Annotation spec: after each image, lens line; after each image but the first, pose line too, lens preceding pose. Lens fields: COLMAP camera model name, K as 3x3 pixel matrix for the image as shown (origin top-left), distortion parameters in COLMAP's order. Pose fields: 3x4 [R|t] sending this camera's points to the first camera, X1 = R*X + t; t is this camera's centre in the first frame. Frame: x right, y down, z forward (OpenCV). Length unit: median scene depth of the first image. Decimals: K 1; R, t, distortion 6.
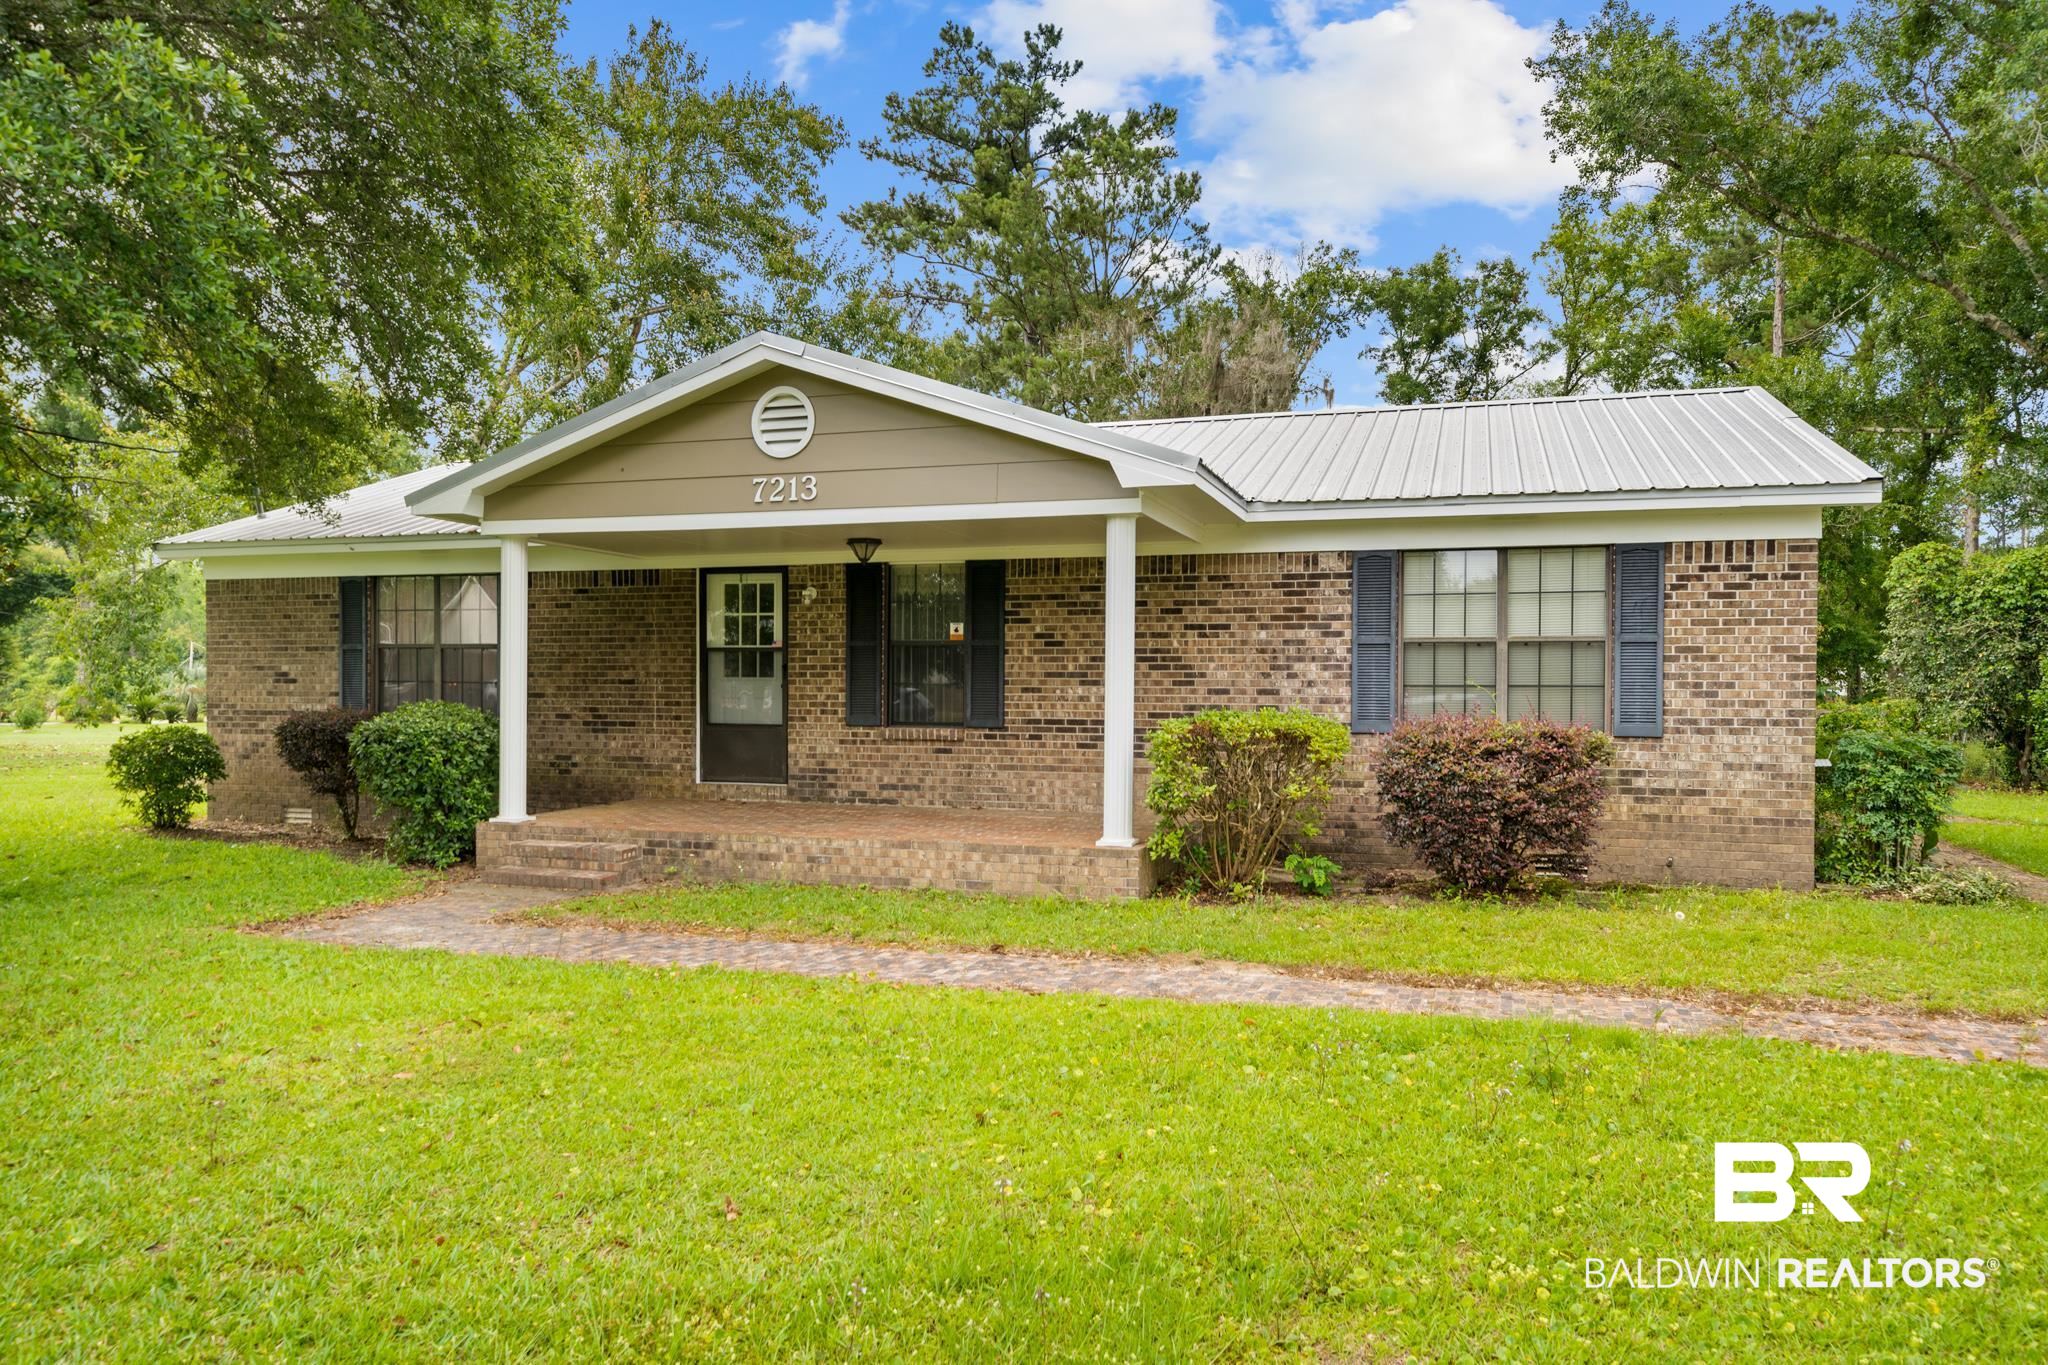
lens RADIAL K [[1432.7, 0, 1015.9], [0, 1432.7, 678.8], [0, 0, 1]] dist [0.010914, -0.003701]
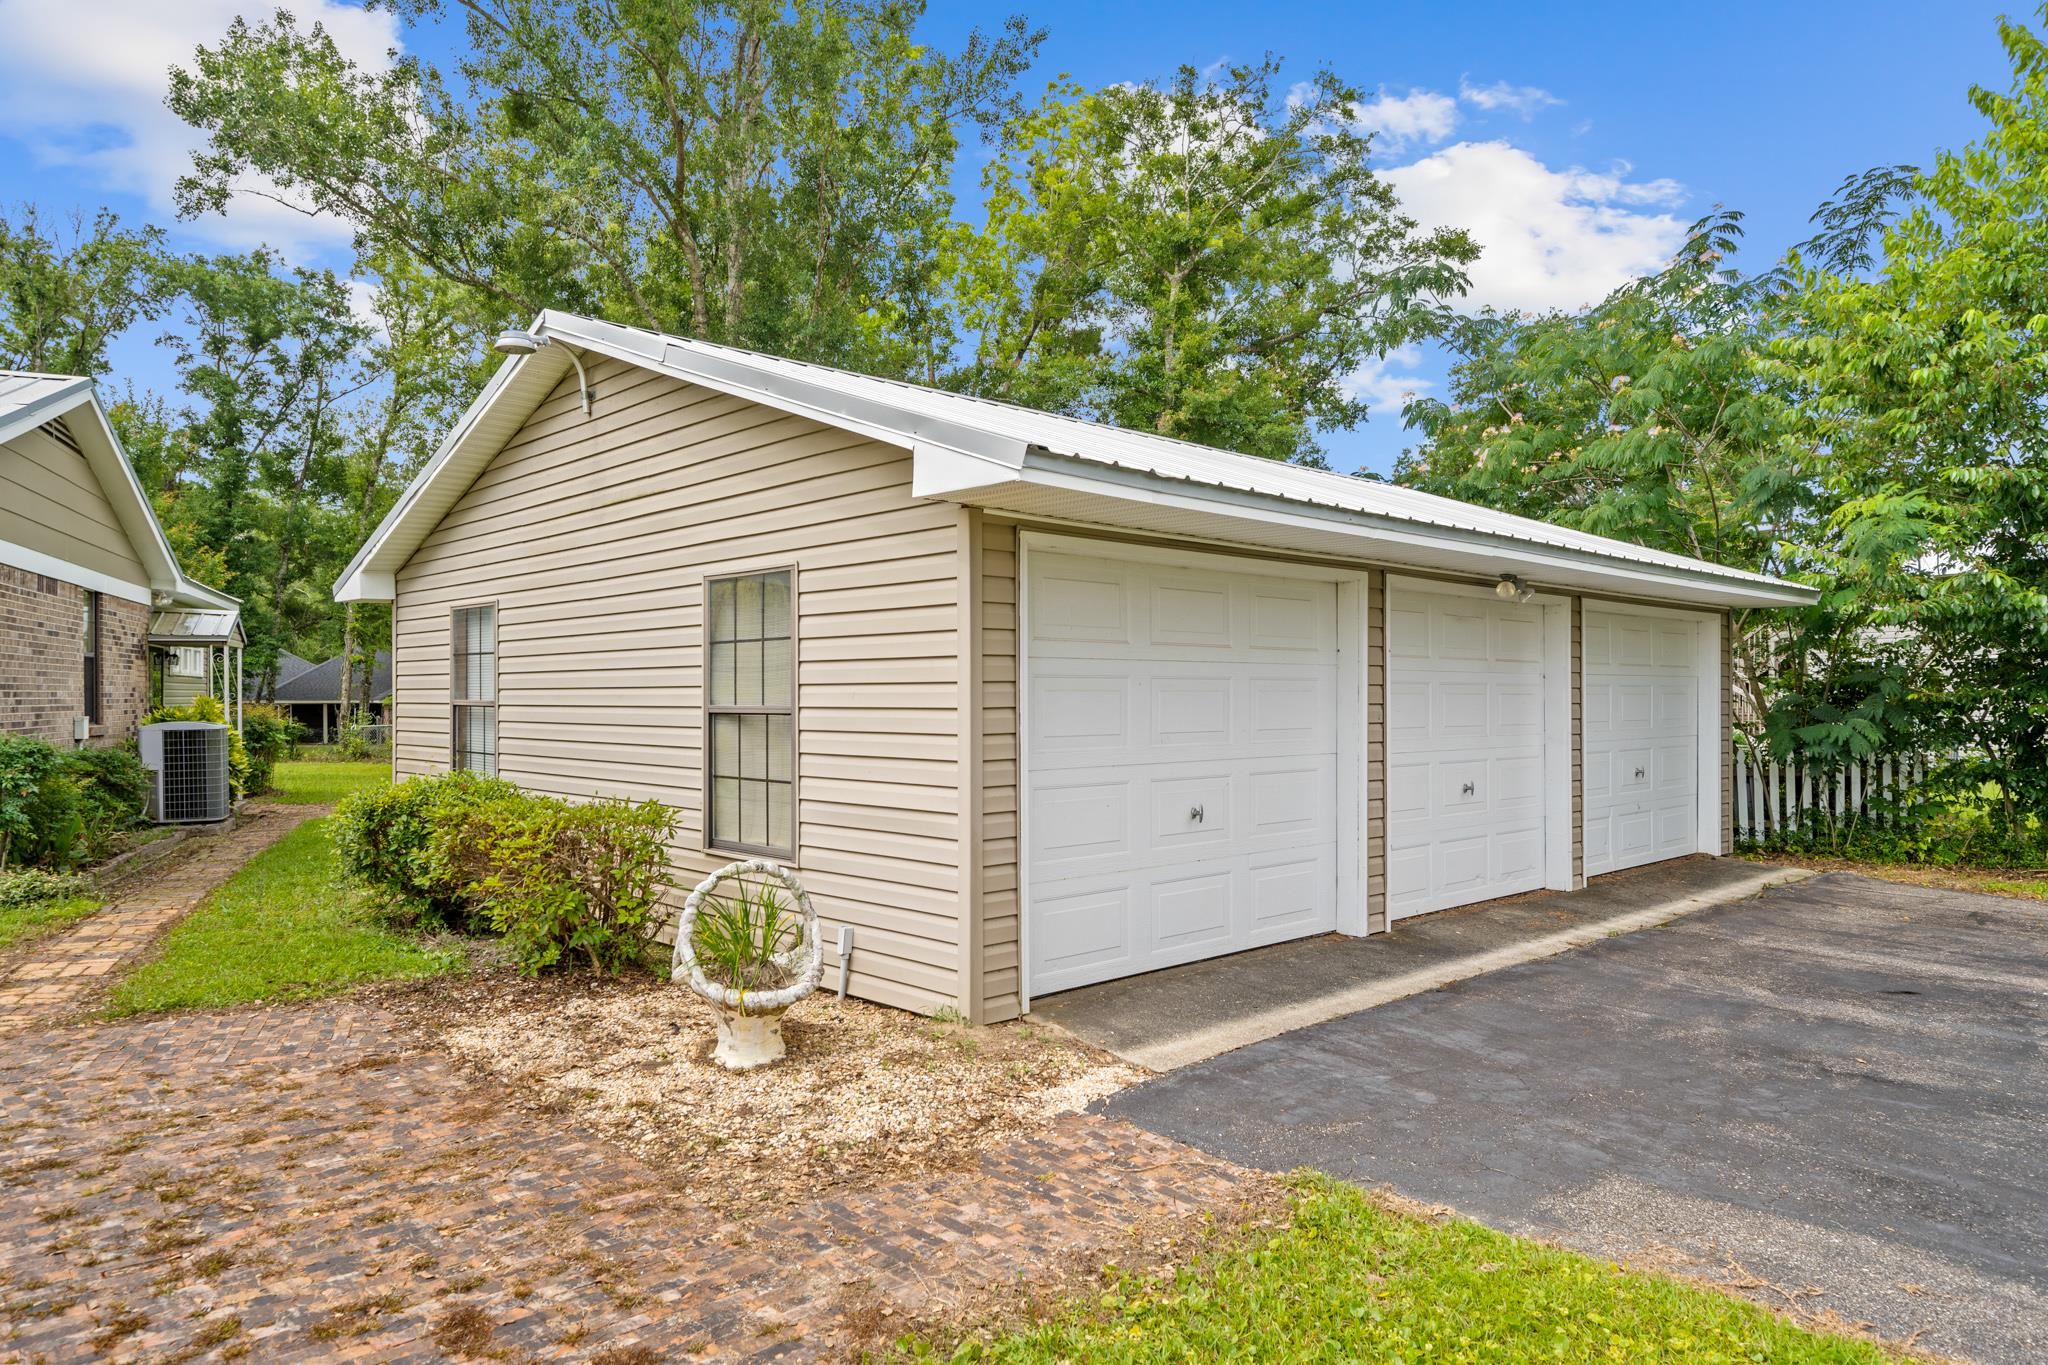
lens RADIAL K [[1303.5, 0, 1083.8], [0, 1303.5, 691.2], [0, 0, 1]] dist [-0.002241, -0.000463]
pose [[0.739387, 0.000020, 0.673281, 0.504646], [0.000871, 0.999999, -0.000985, 0.009897], [-0.673280, 0.001315, 0.739386, -0.112334]]
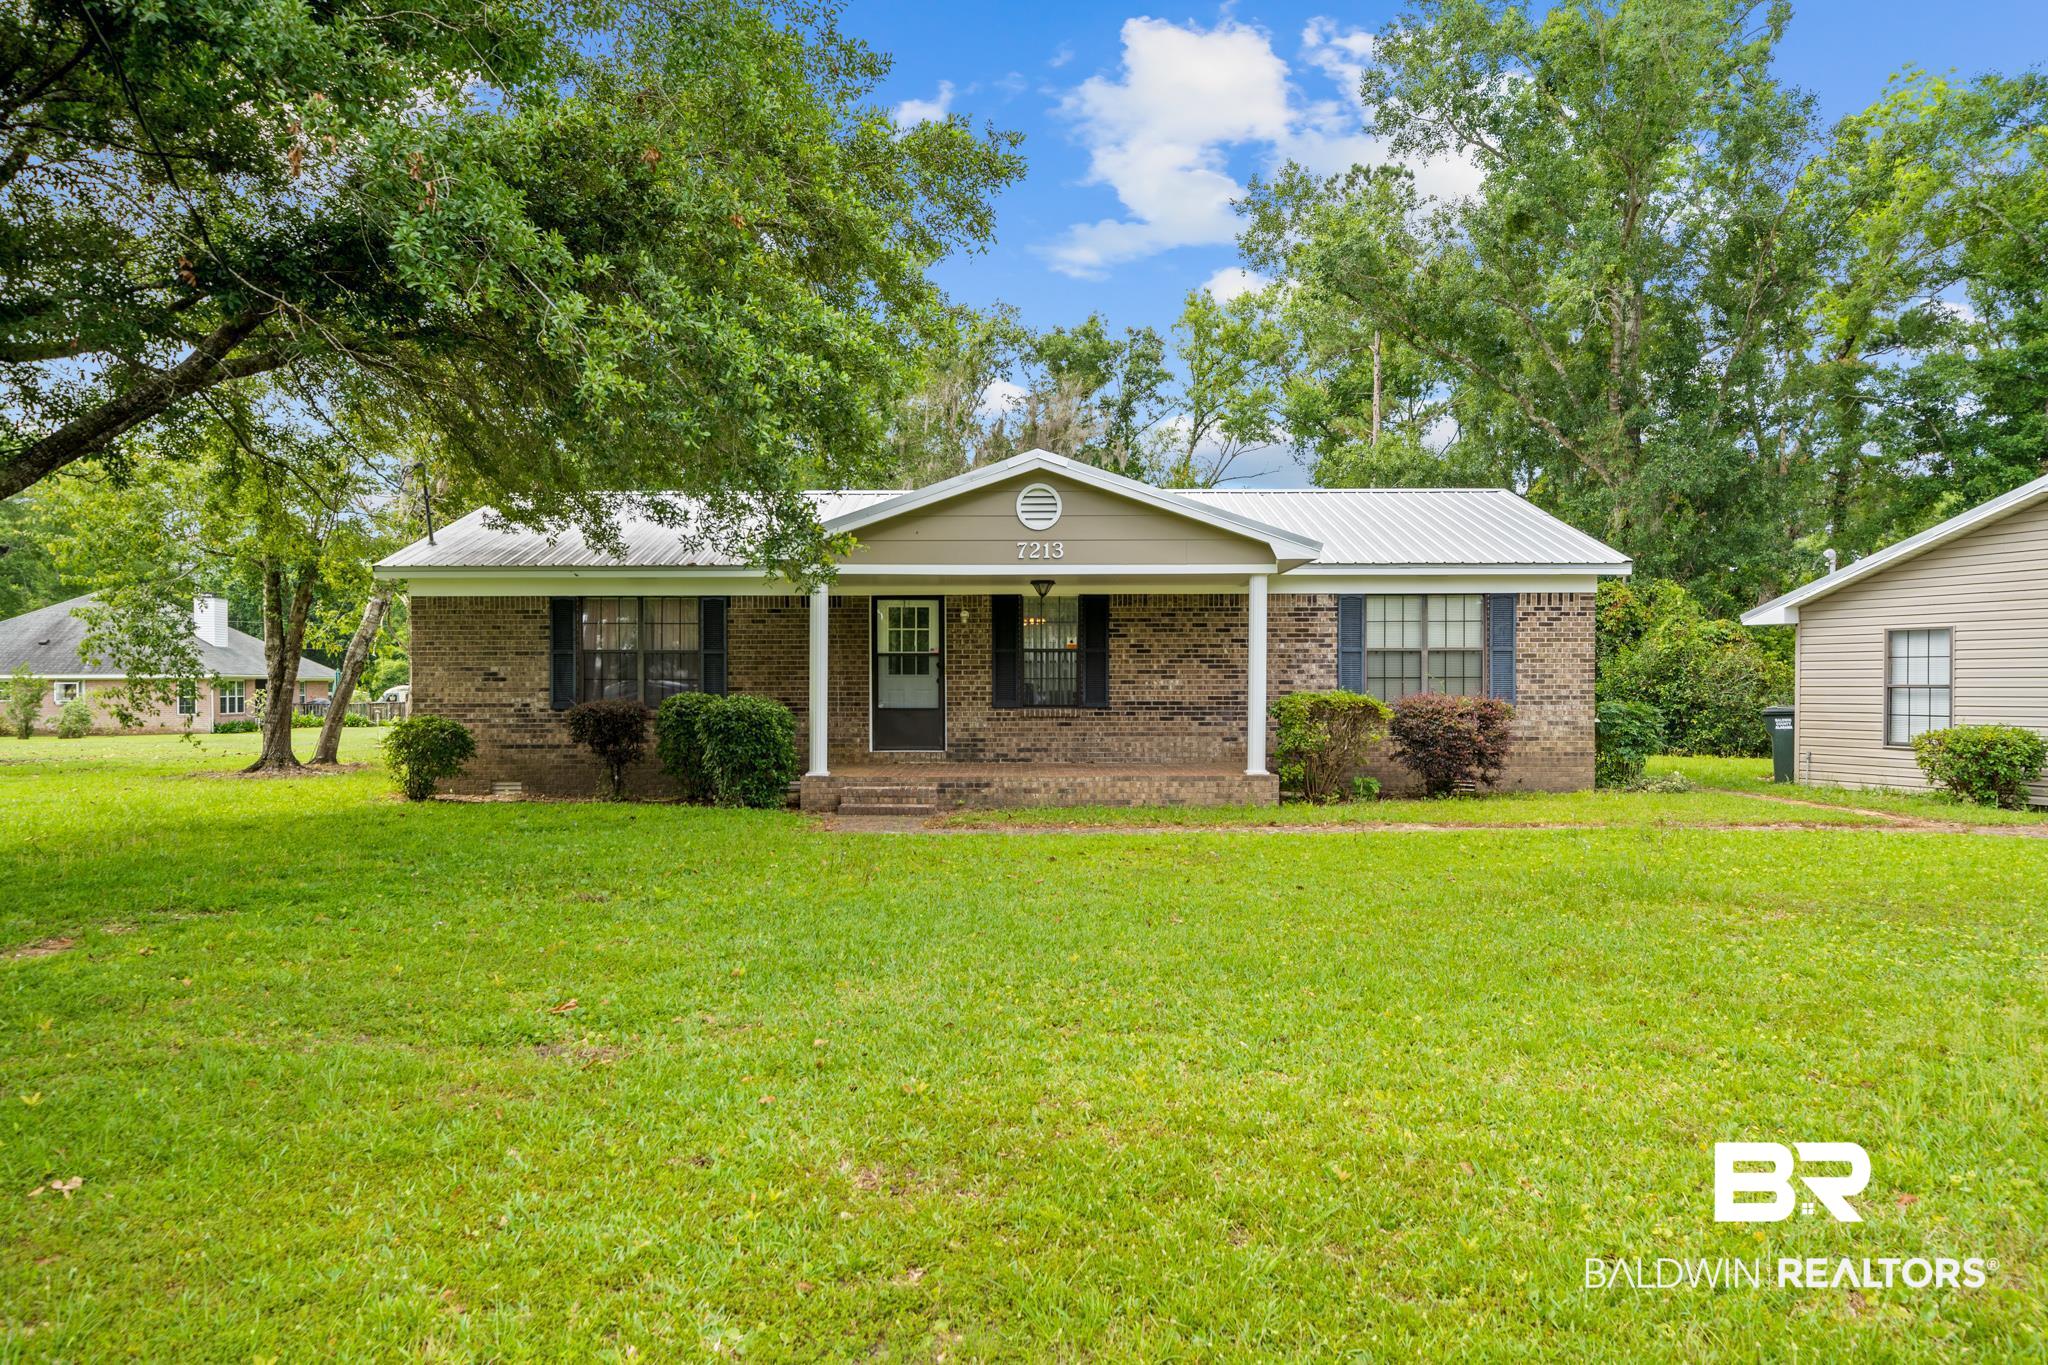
lens RADIAL K [[1432.7, 0, 1011.8], [0, 1432.7, 686.3], [0, 0, 1]] dist [0.010914, -0.003701]
pose [[0.949439, -0.005394, 0.313905, -0.591144], [0.004927, 0.999985, 0.002282, 0.008477], [-0.313913, -0.000620, 0.949452, -0.391694]]
